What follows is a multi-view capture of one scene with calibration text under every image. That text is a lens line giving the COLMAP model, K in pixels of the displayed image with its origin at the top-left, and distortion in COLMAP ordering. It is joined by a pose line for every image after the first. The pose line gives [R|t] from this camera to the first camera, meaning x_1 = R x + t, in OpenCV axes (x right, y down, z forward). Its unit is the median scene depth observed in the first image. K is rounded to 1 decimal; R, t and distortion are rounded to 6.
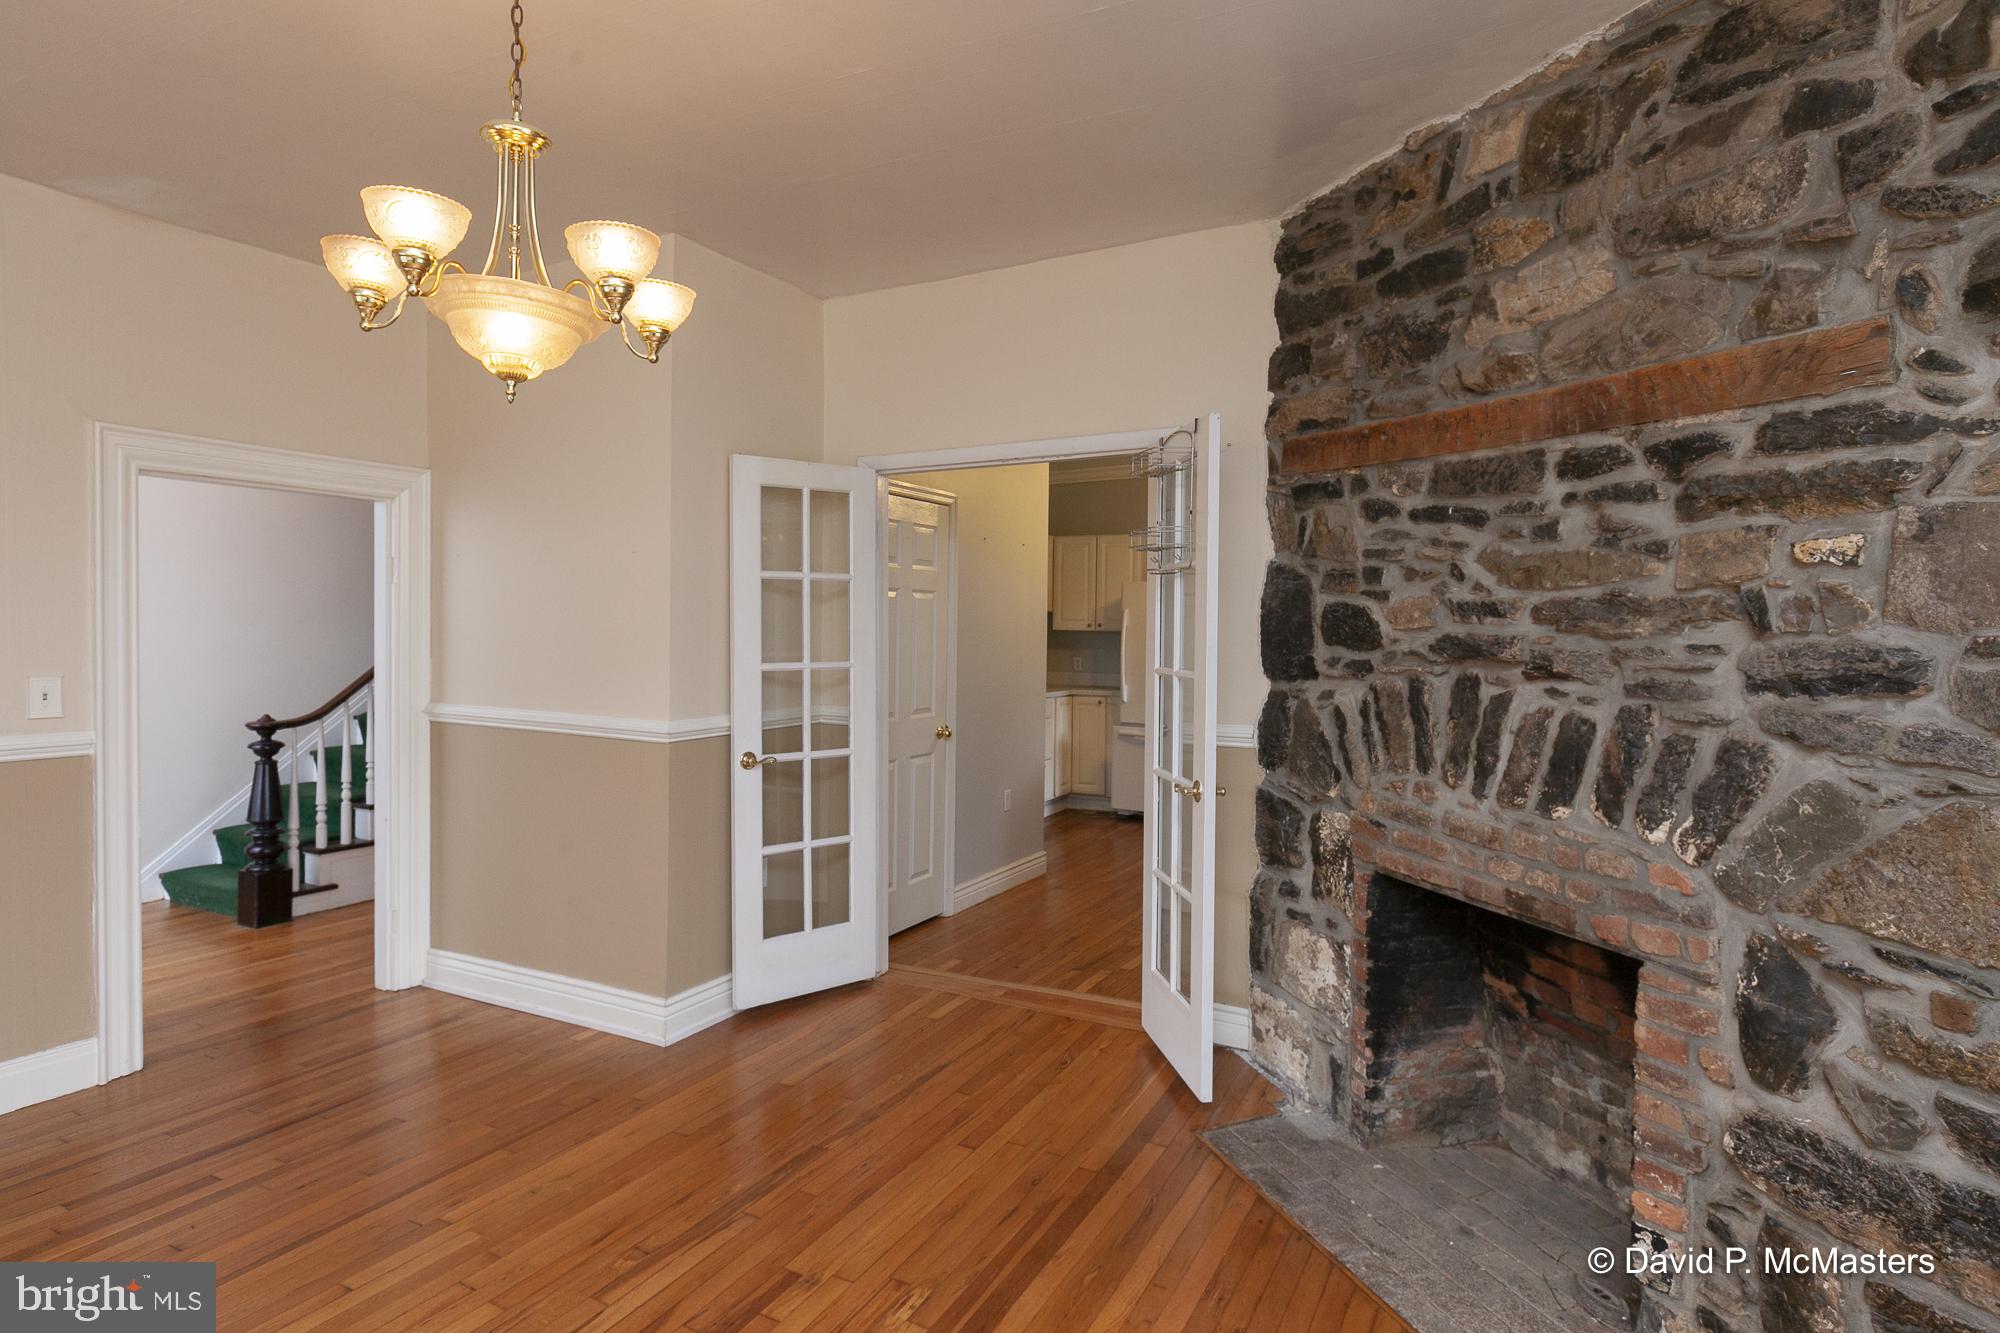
lens RADIAL K [[1083.6, 0, 1000.0], [0, 1083.6, 649.8], [0, 0, 1]] dist [0.006462, 0.000724]
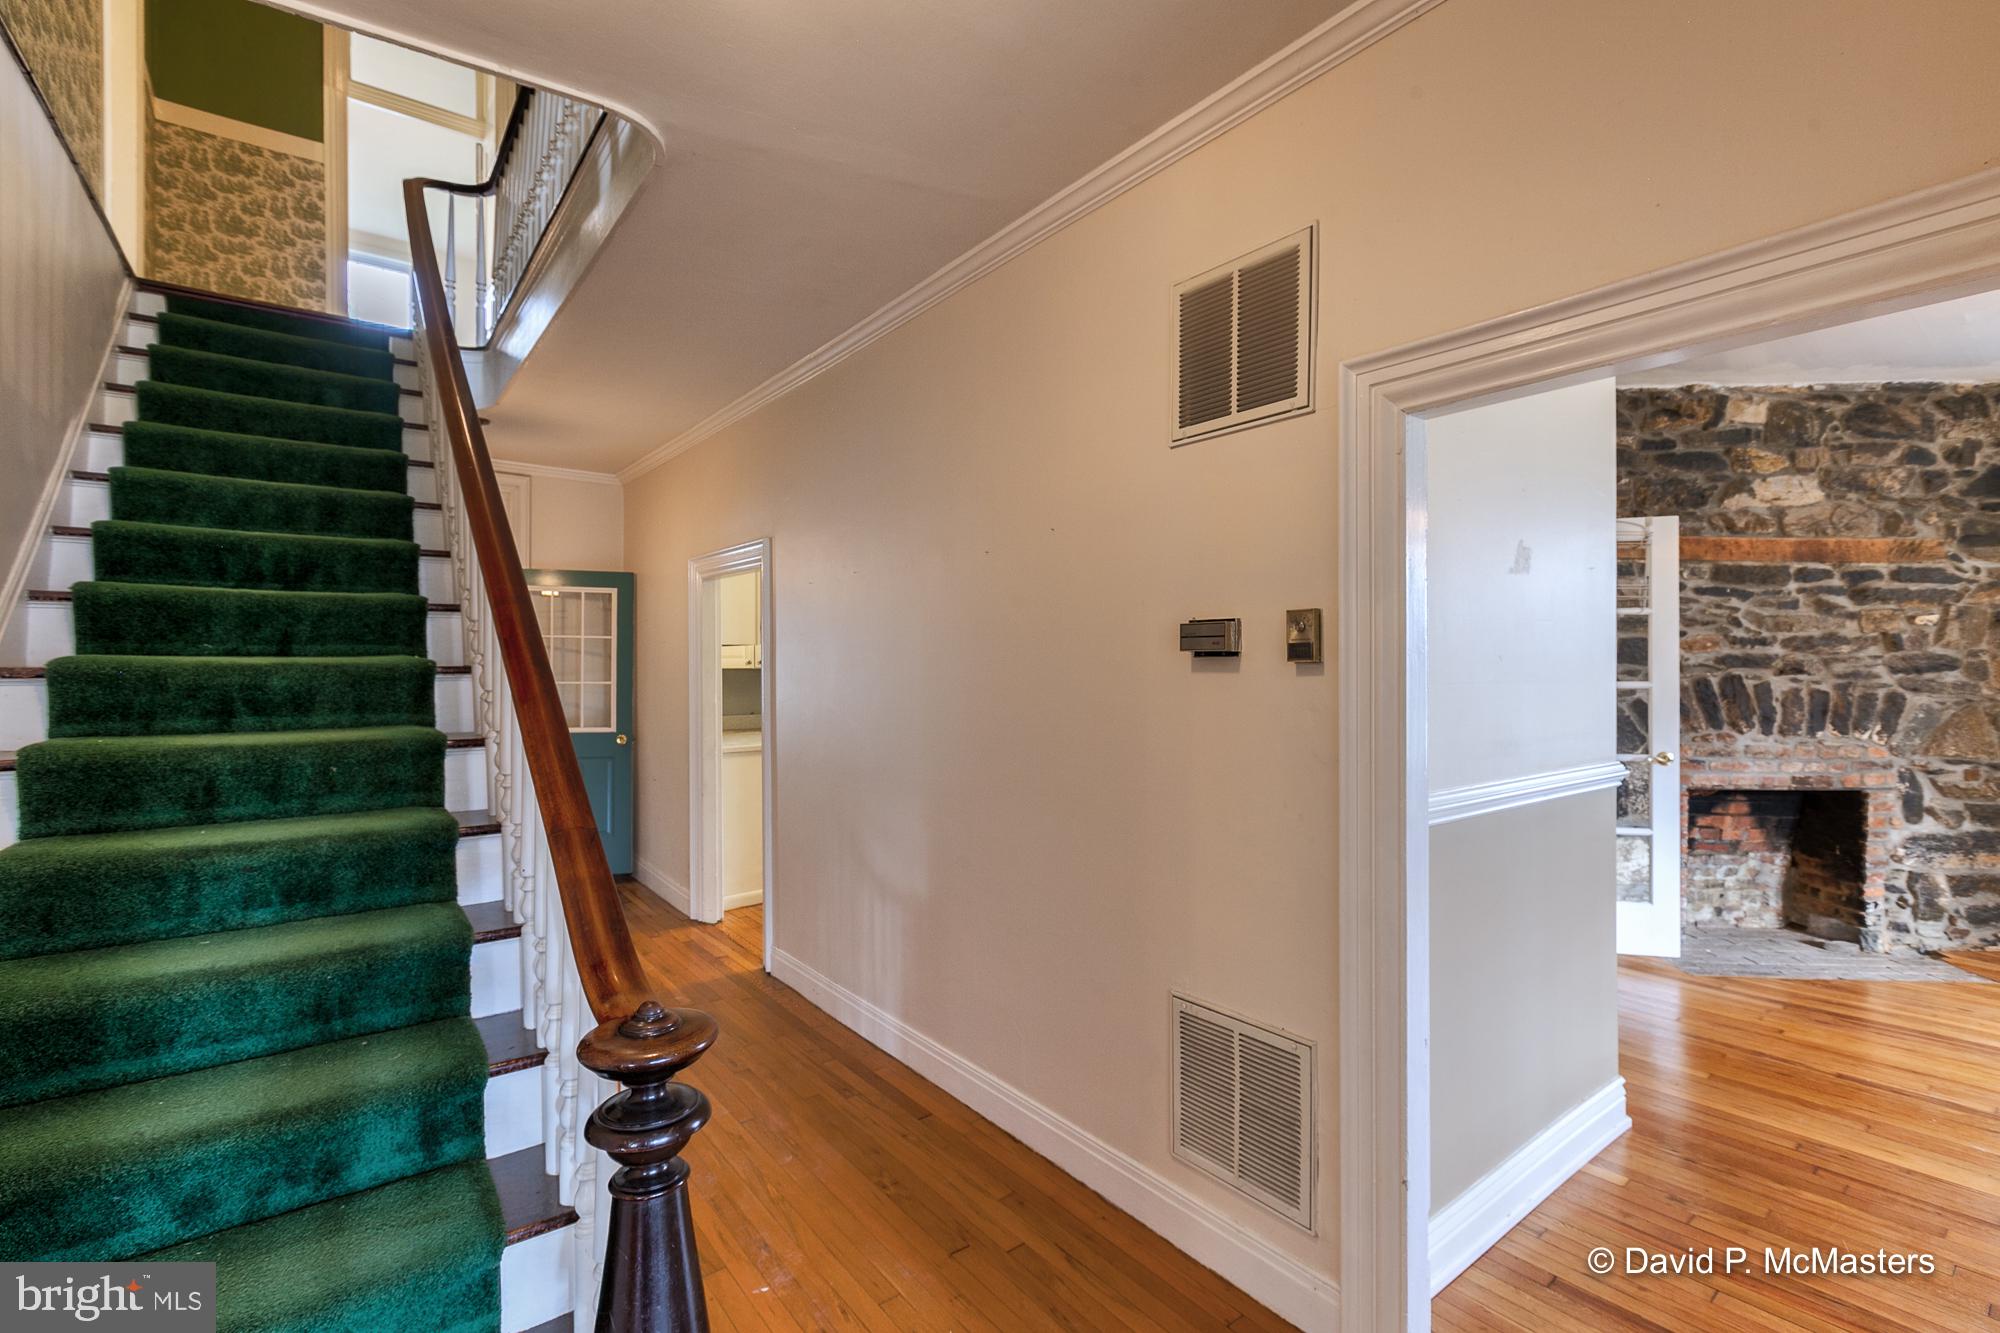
lens RADIAL K [[911.2, 0, 987.8], [0, 911.2, 672.8], [0, 0, 1]] dist [0.004317, -0.000848]
pose [[0.400439, -0.016563, 0.916174, -1.945945], [0.035390, 0.999370, 0.002599, -0.039796], [-0.915640, 0.031383, 0.400773, 1.900044]]
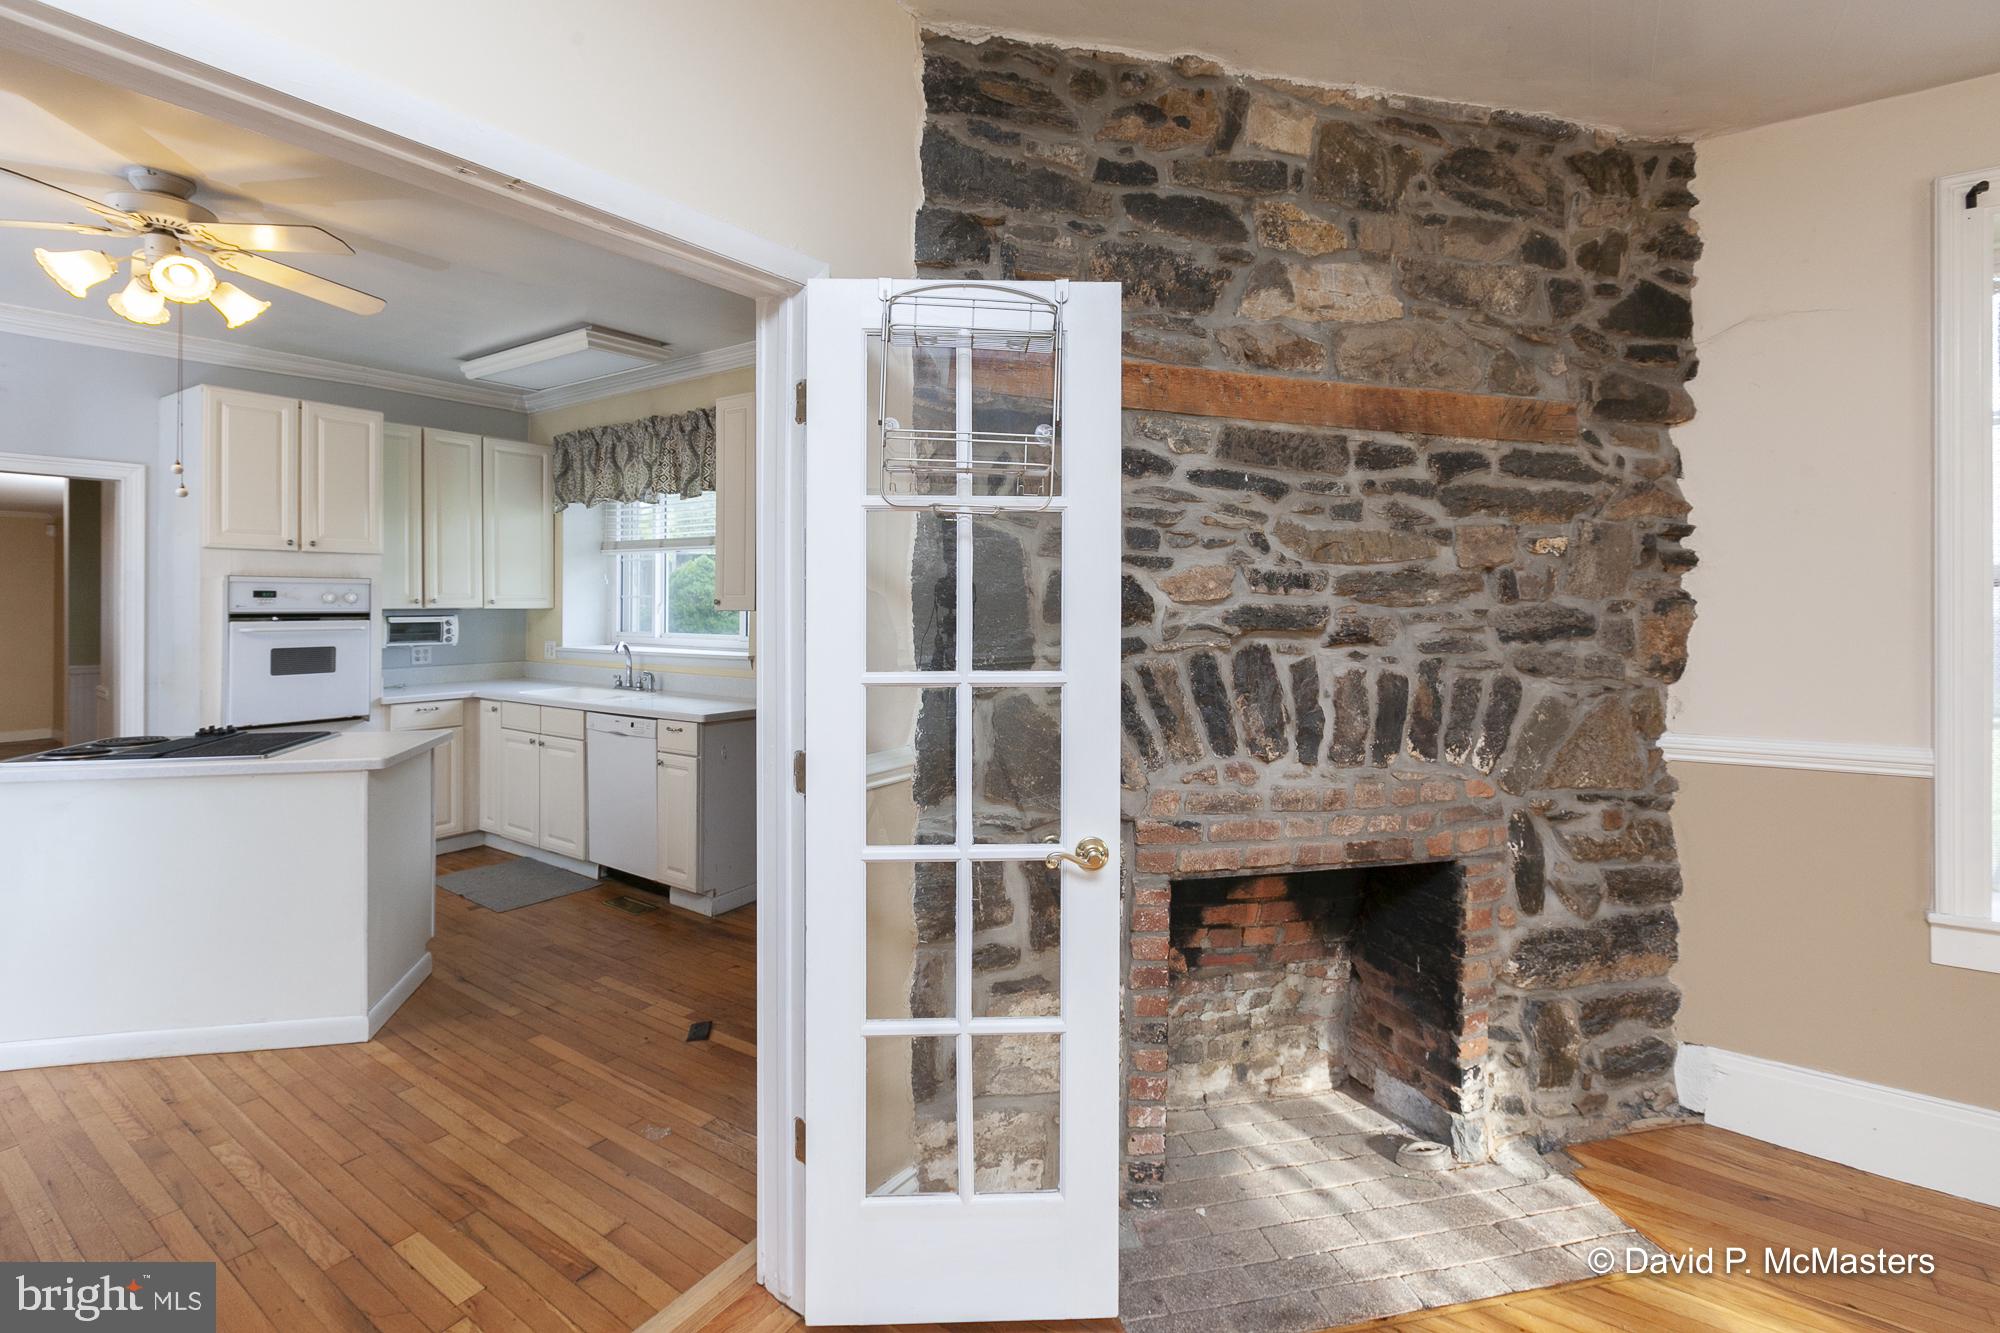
lens RADIAL K [[911.2, 0, 961.4], [0, 911.2, 600.6], [0, 0, 1]] dist [0.004317, -0.000848]
pose [[0.120765, -0.015597, 0.992559, -0.520566], [0.025775, 0.999589, 0.012571, -0.043820], [-0.992346, 0.024065, 0.121118, 1.412672]]
